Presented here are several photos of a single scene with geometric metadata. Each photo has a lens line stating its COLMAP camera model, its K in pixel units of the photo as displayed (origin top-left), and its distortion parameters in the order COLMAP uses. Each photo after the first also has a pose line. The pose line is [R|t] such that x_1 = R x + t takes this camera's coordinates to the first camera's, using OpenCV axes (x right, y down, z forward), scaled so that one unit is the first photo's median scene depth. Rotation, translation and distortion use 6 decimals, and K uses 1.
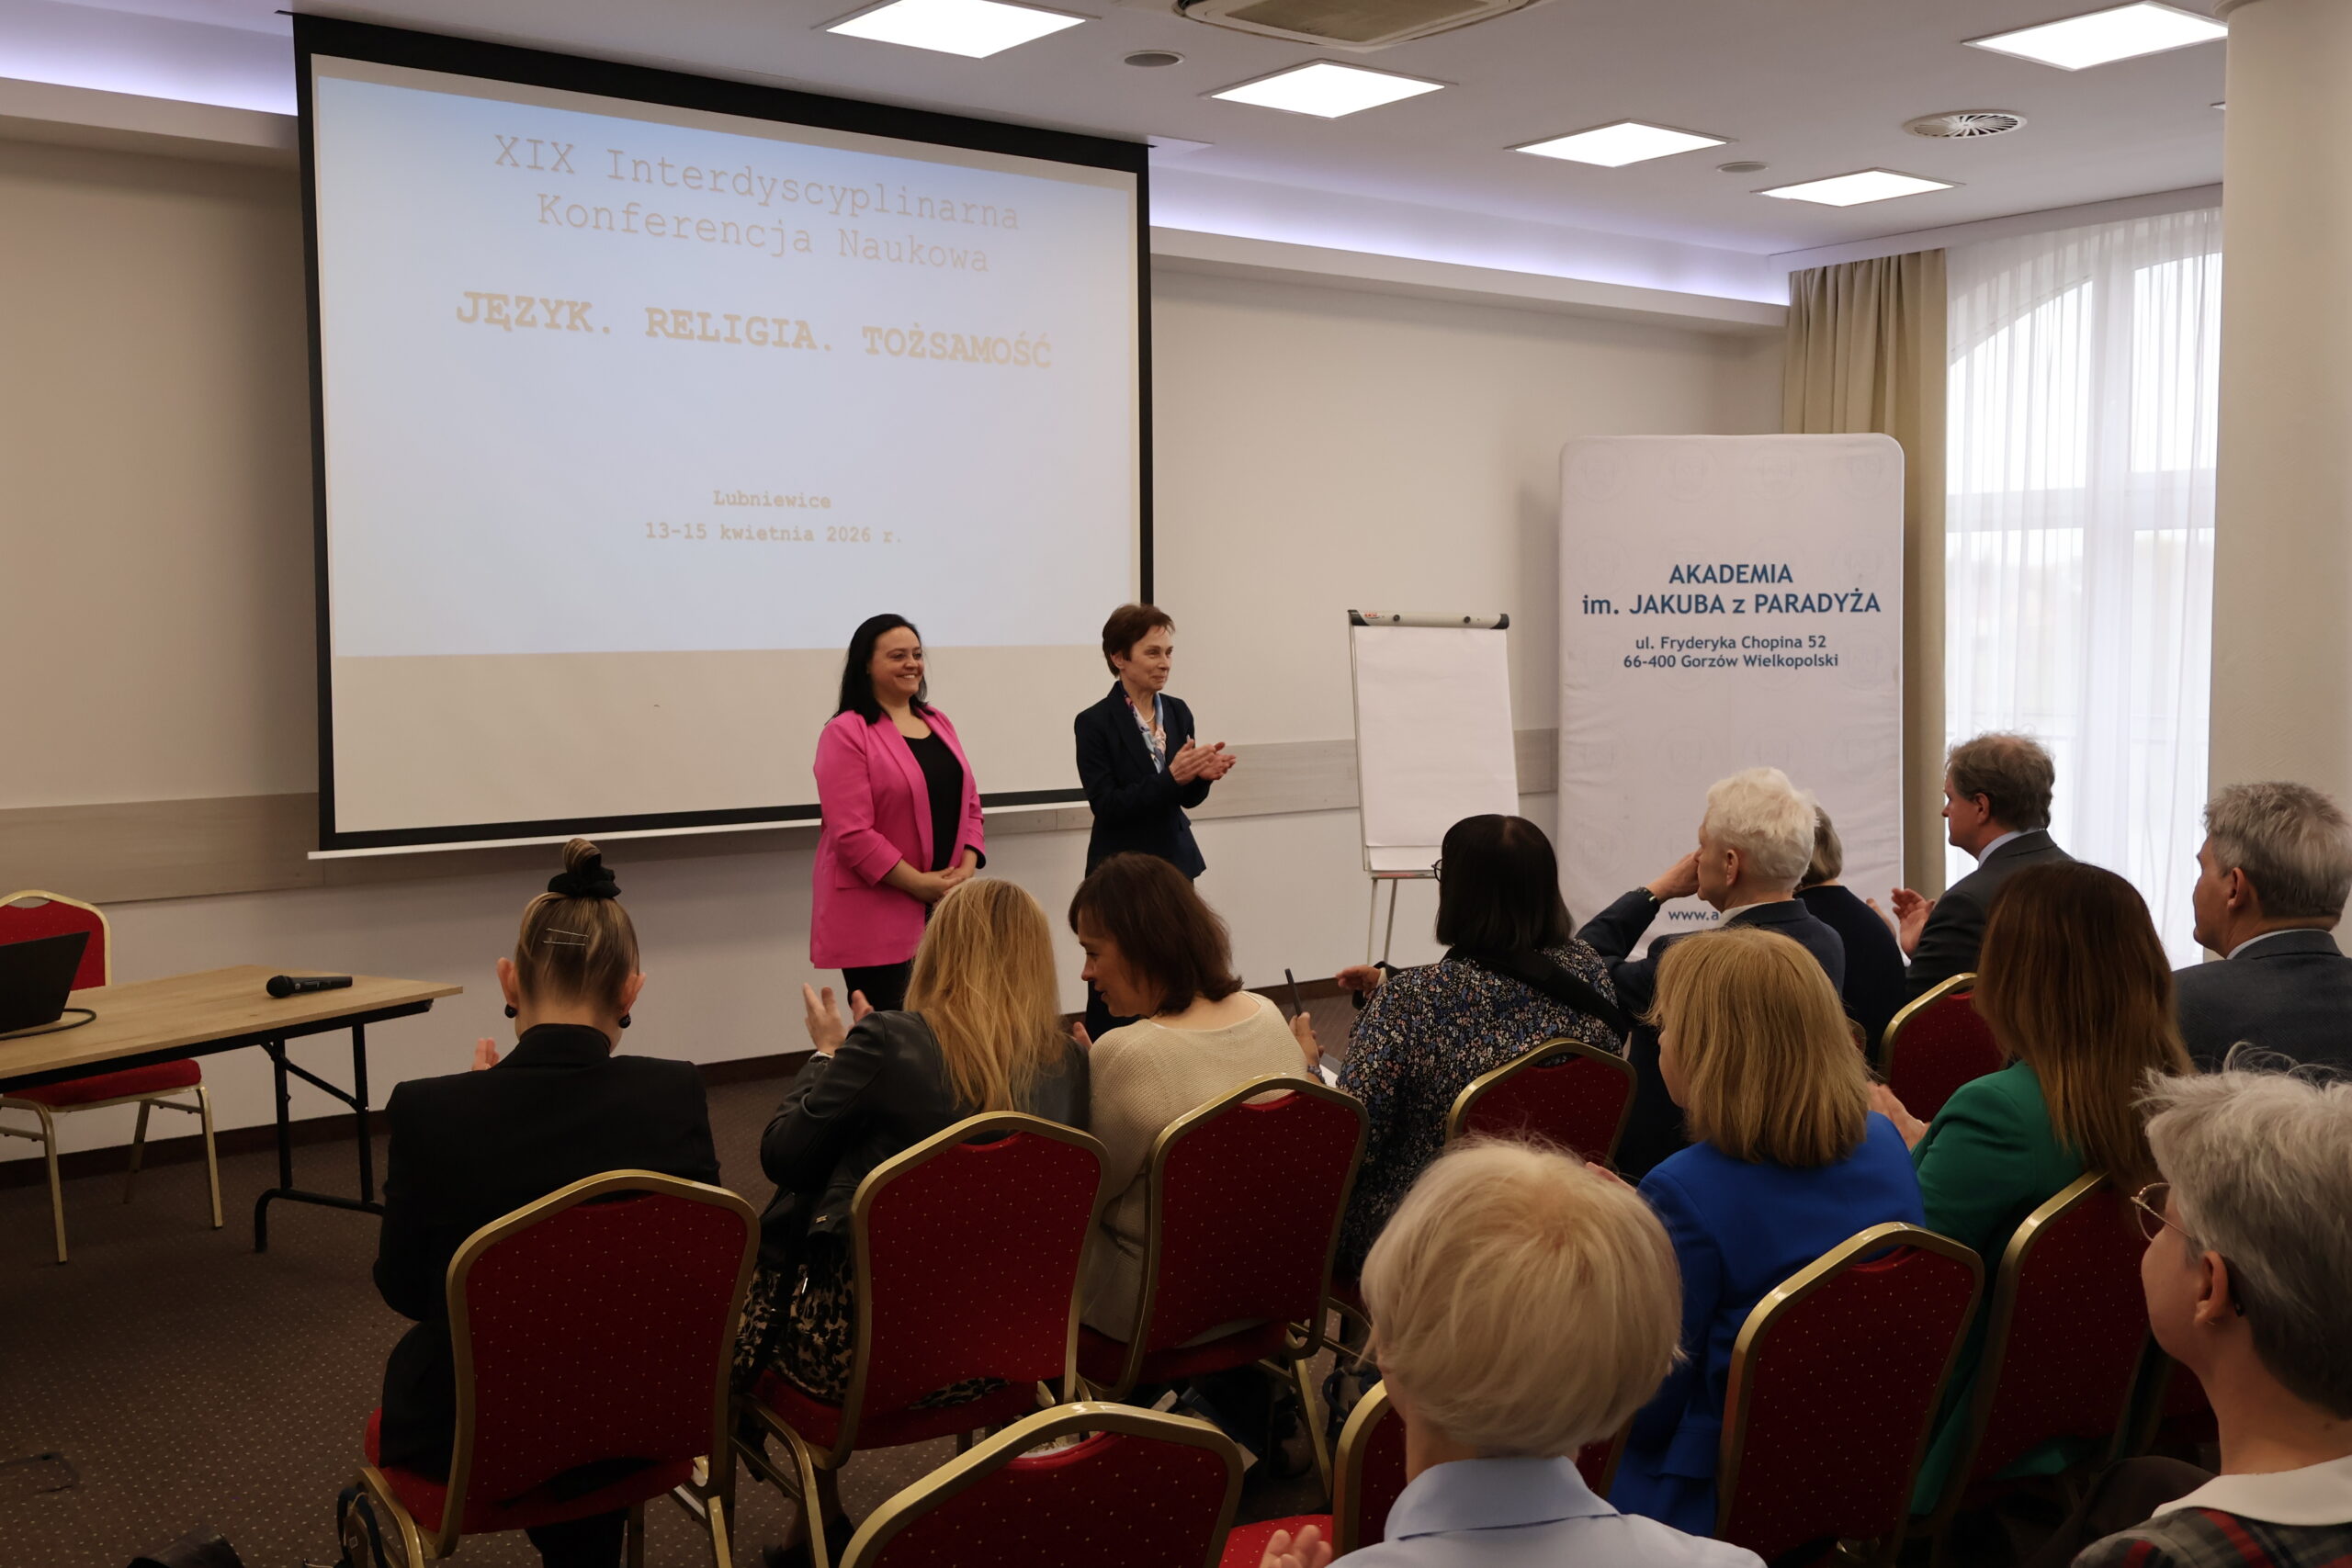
lens RADIAL K [[2329.7, 0, 1177.4], [0, 2329.7, 795.0], [0, 0, 1]] dist [-0.006185, 0.000000]
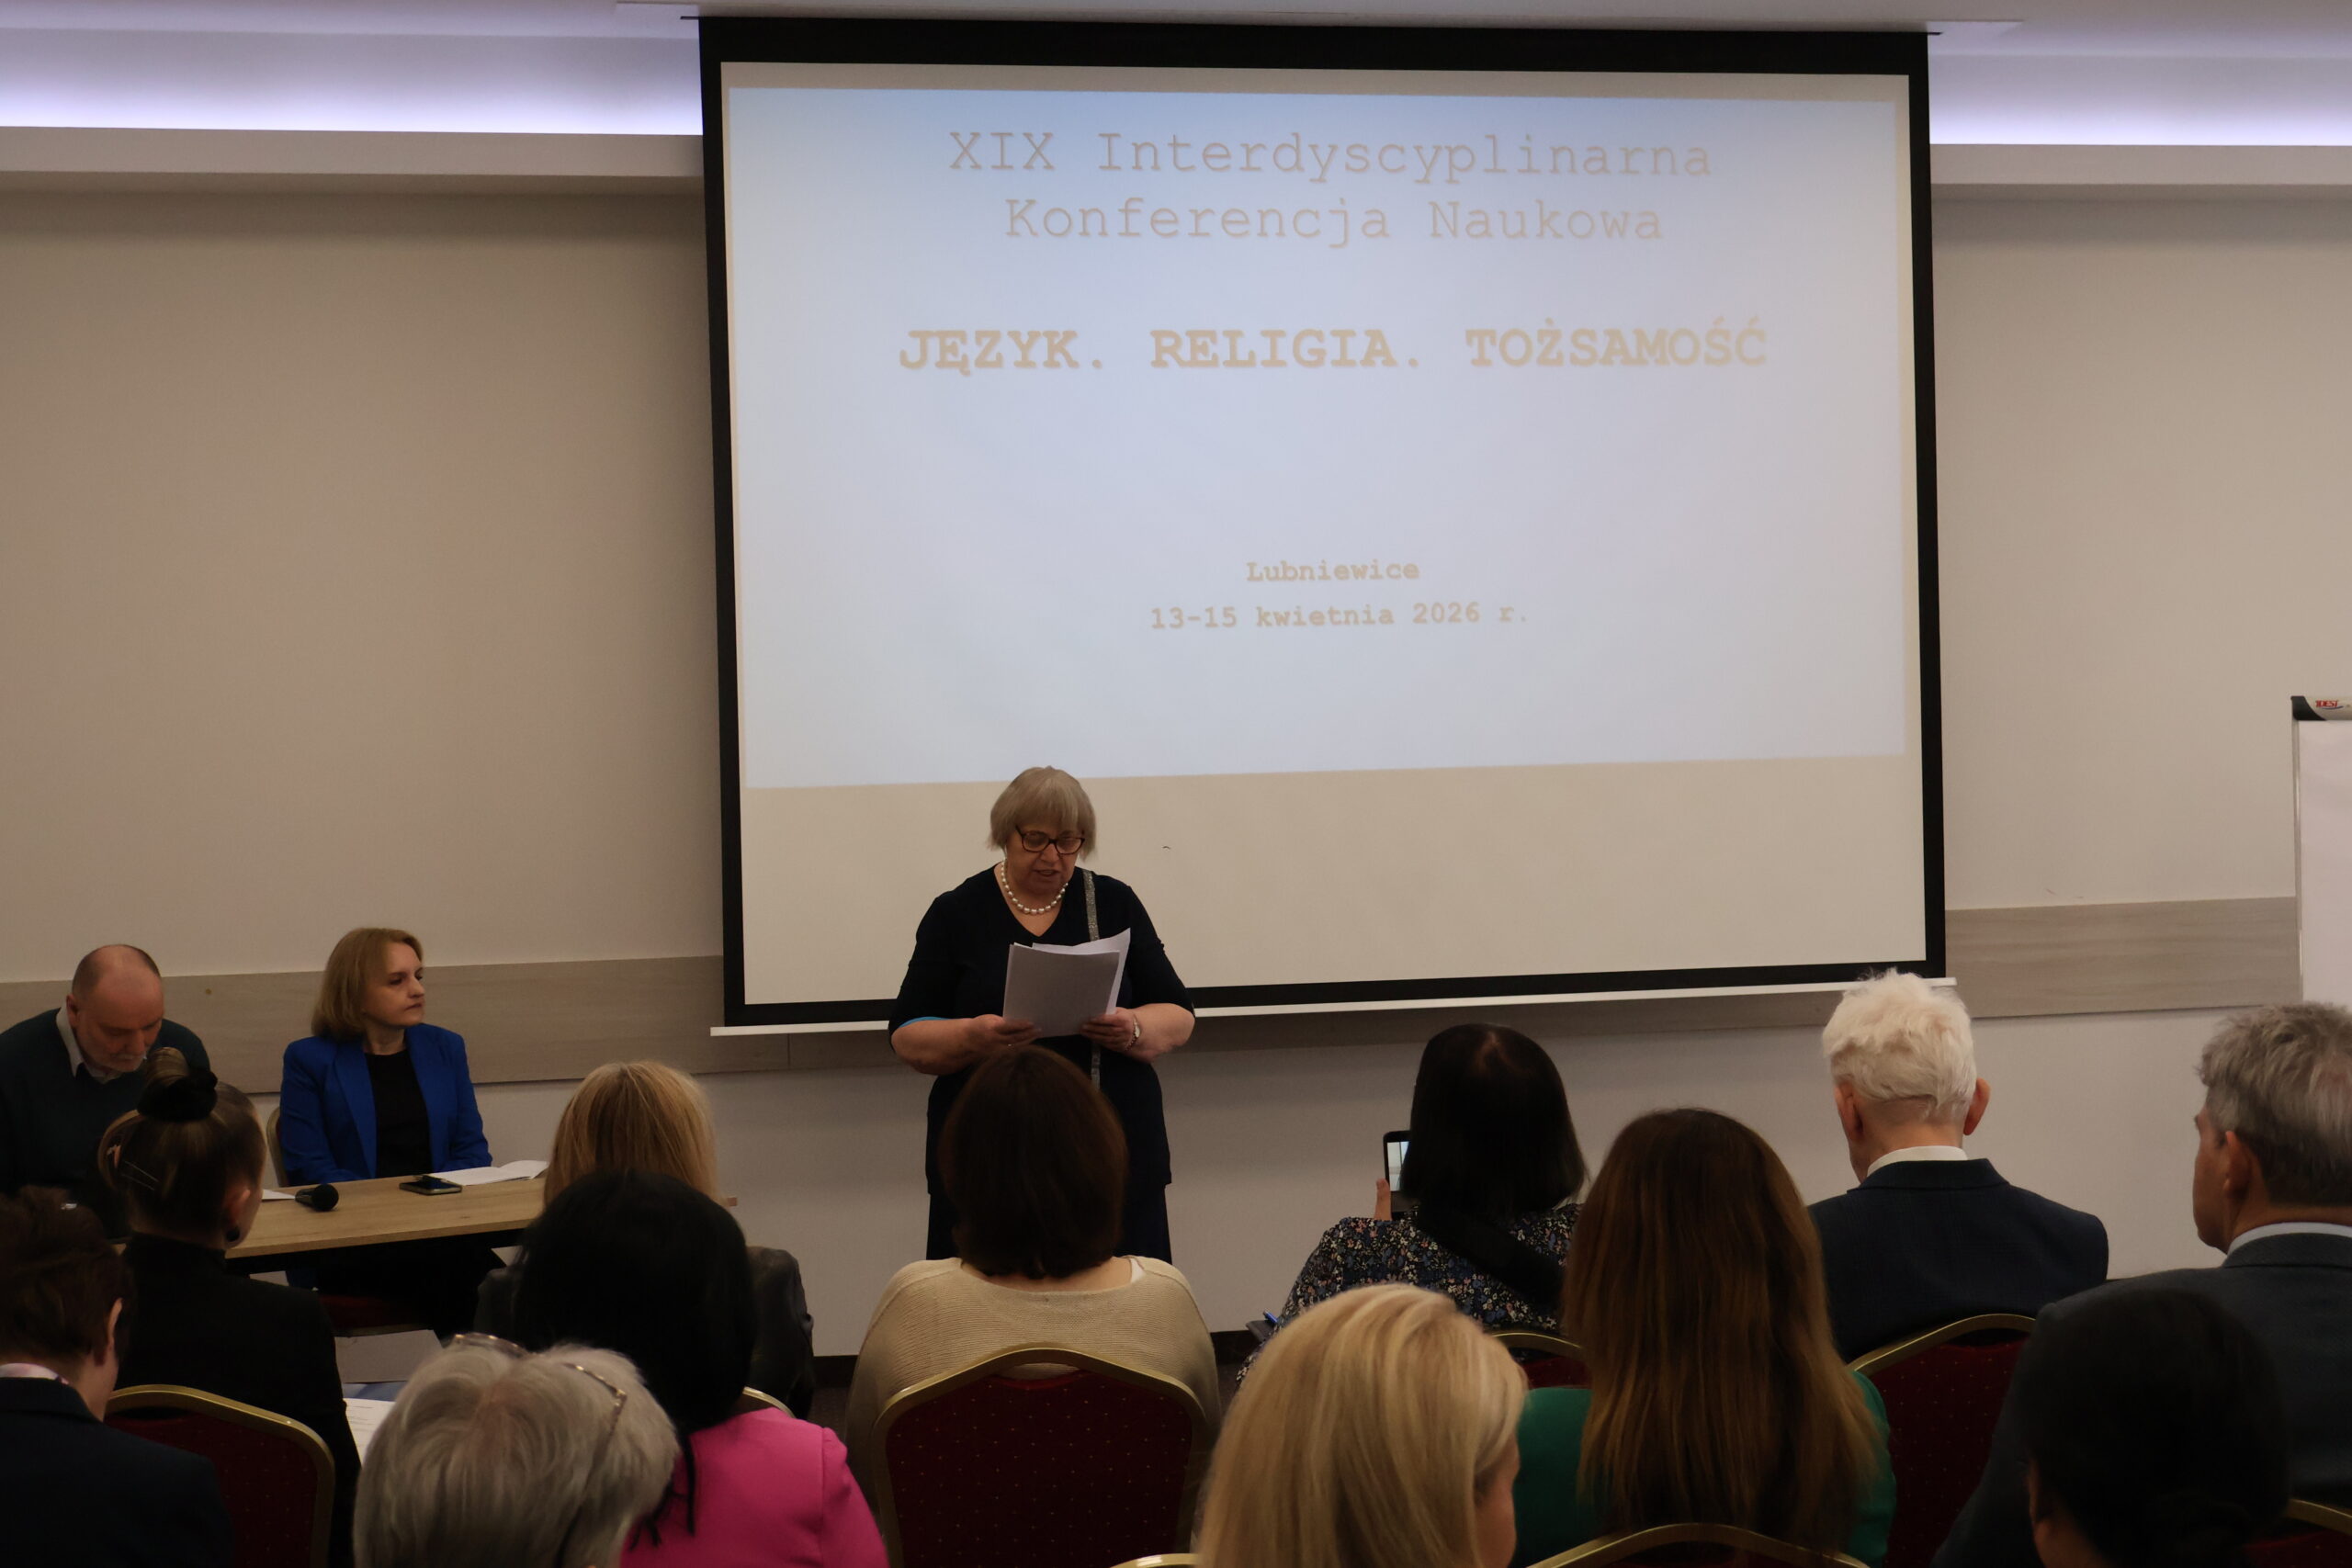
lens RADIAL K [[3477.8, 0, 1176.9], [0, 3477.8, 781.4], [0, 0, 1]] dist [0.027038, 0.000000]
pose [[0.880974, -0.007027, -0.473113, 0.316810], [-0.016202, 0.998855, -0.045005, -0.008514], [0.472887, 0.047314, 0.879852, -0.002301]]
